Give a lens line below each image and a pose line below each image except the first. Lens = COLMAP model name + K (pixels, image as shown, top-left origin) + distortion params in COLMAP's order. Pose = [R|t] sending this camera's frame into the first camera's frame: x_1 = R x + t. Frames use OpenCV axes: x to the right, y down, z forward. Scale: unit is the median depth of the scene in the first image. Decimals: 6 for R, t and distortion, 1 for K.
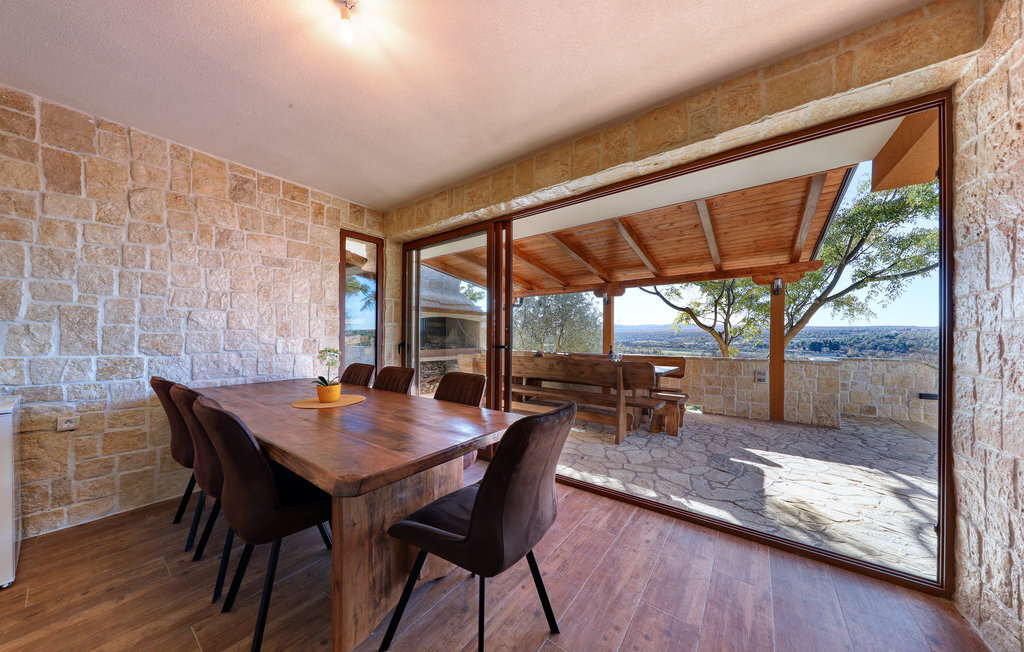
lens RADIAL K [[323.8, 0, 516.5], [0, 323.8, 334.5], [0, 0, 1]] dist [0.001004, 0.000070]
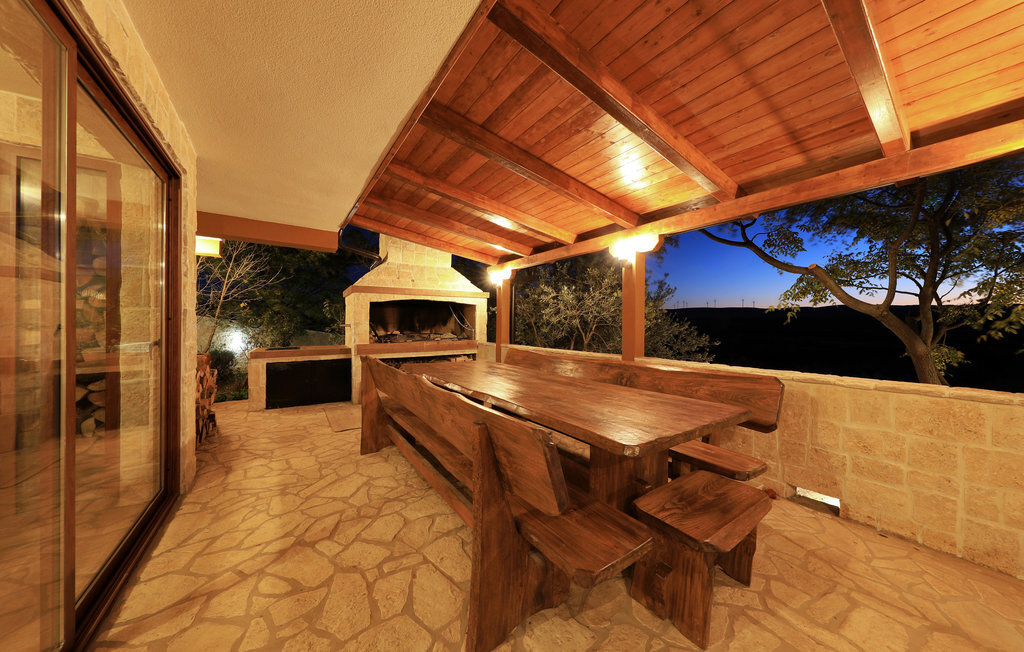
lens RADIAL K [[323.8, 0, 517.3], [0, 323.8, 322.0], [0, 0, 1]] dist [0.001004, 0.000070]
pose [[0.944818, -0.003374, -0.327579, 0.478265], [0.003326, 0.999994, -0.000707, -0.003807], [0.327579, -0.000422, 0.944824, 0.717817]]
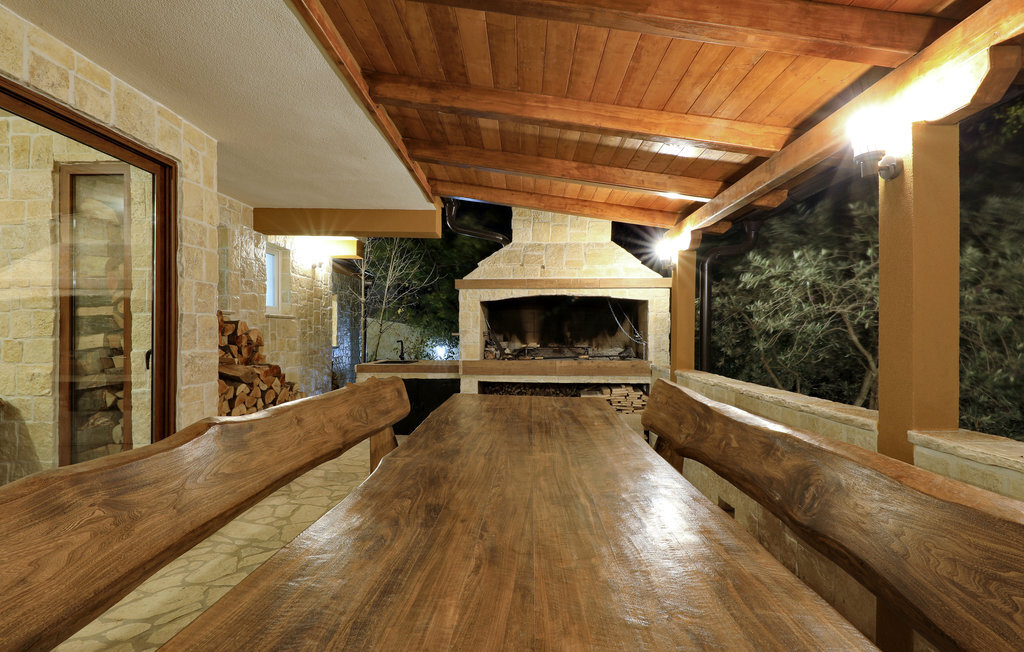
lens RADIAL K [[455.8, 0, 516.4], [0, 455.8, 326.1], [0, 0, 1]] dist [-0.009186, 0.000435]
pose [[0.571792, -0.013860, -0.820282, 0.632656], [0.003132, 0.999887, -0.014711, 0.003179], [0.820393, 0.005843, 0.571771, 1.118023]]
